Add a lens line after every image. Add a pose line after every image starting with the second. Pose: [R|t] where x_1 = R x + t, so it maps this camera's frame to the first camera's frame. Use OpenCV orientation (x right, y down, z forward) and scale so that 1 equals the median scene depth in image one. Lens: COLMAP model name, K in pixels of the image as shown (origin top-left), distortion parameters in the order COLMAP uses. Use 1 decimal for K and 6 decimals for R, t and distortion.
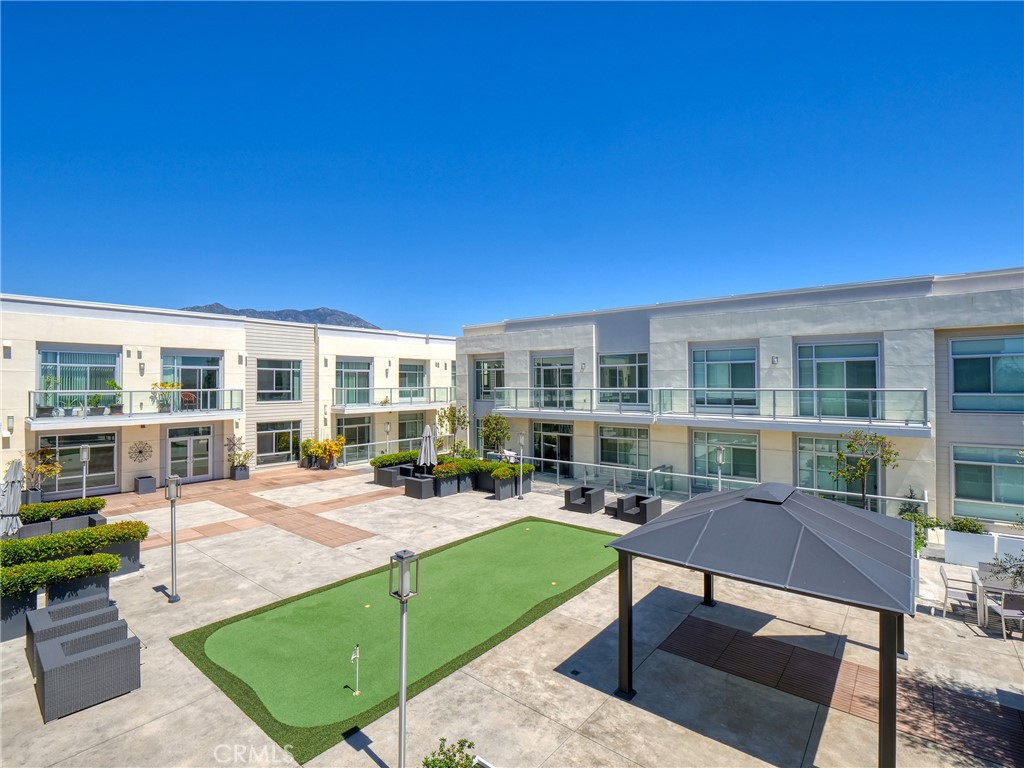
lens RADIAL K [[501.6, 0, 514.2], [0, 501.6, 378.2], [0, 0, 1]] dist [-0.014325, 0.000781]
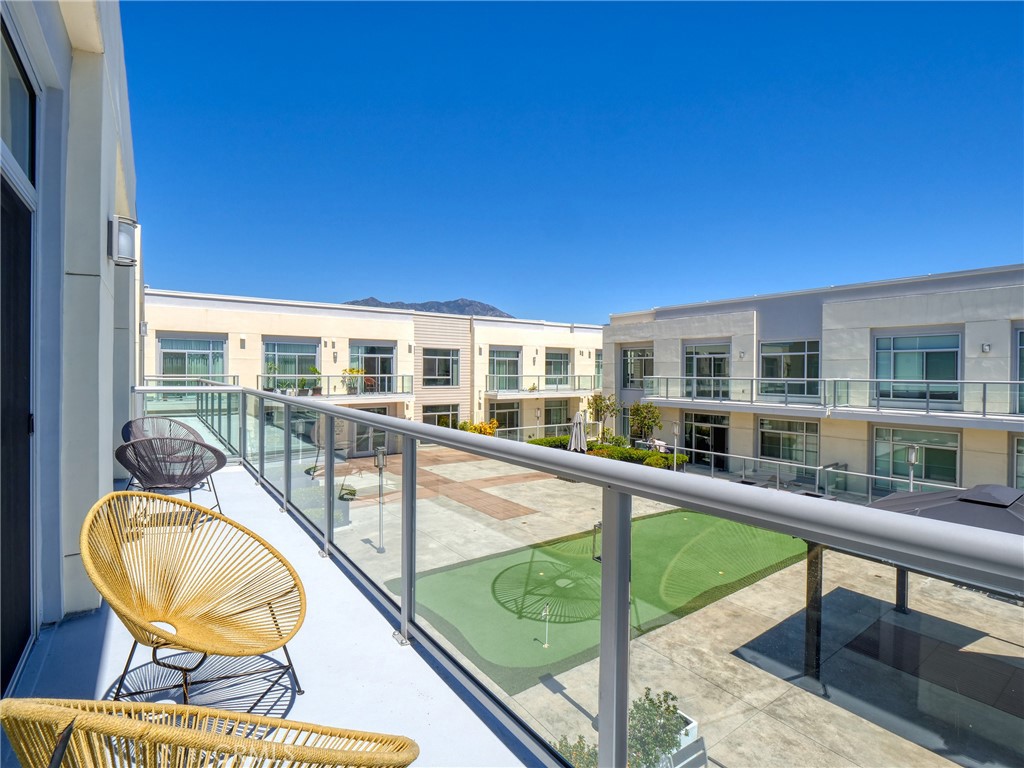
lens RADIAL K [[501.6, 0, 515.3], [0, 501.6, 378.9], [0, 0, 1]] dist [-0.014325, 0.000781]
pose [[0.965412, 0.012799, -0.260416, -0.043712], [-0.006298, 0.999648, 0.025782, -0.000155], [0.260654, -0.023250, 0.965152, -0.043388]]
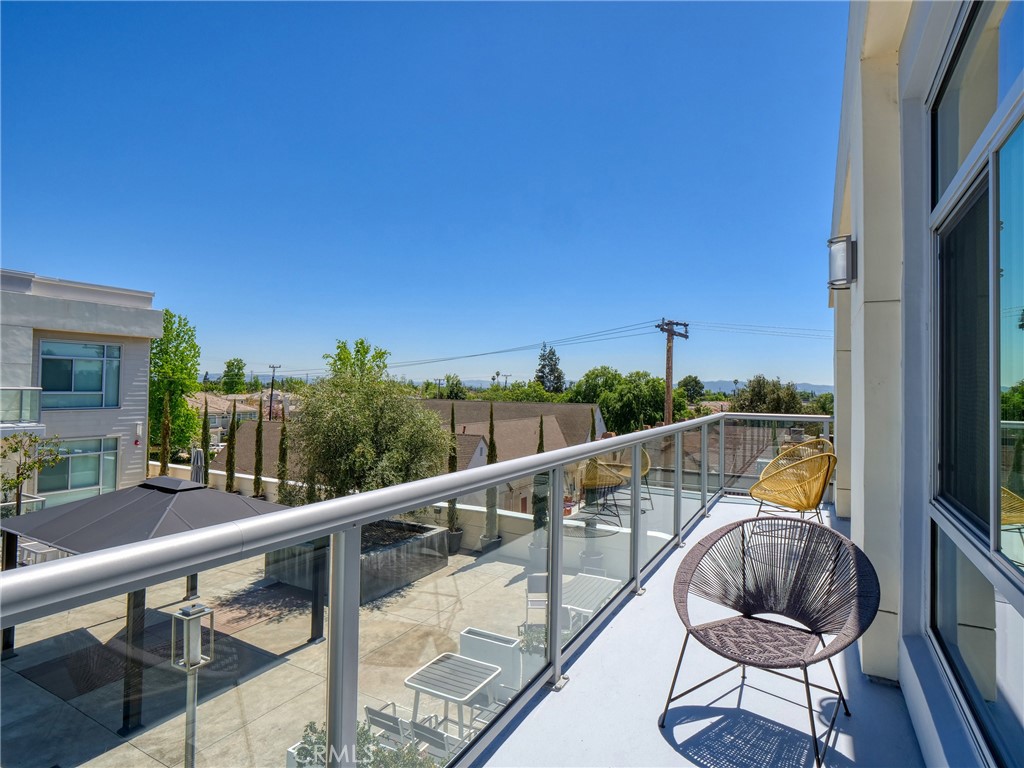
lens RADIAL K [[529.4, 0, 518.4], [0, 529.4, 381.8], [0, 0, 1]] dist [-0.005748, 0.002325]
pose [[-0.183208, 0.014486, 0.982967, -0.376038], [-0.027213, 0.999434, -0.019800, 0.003629], [-0.982697, -0.030377, -0.182710, 0.229211]]
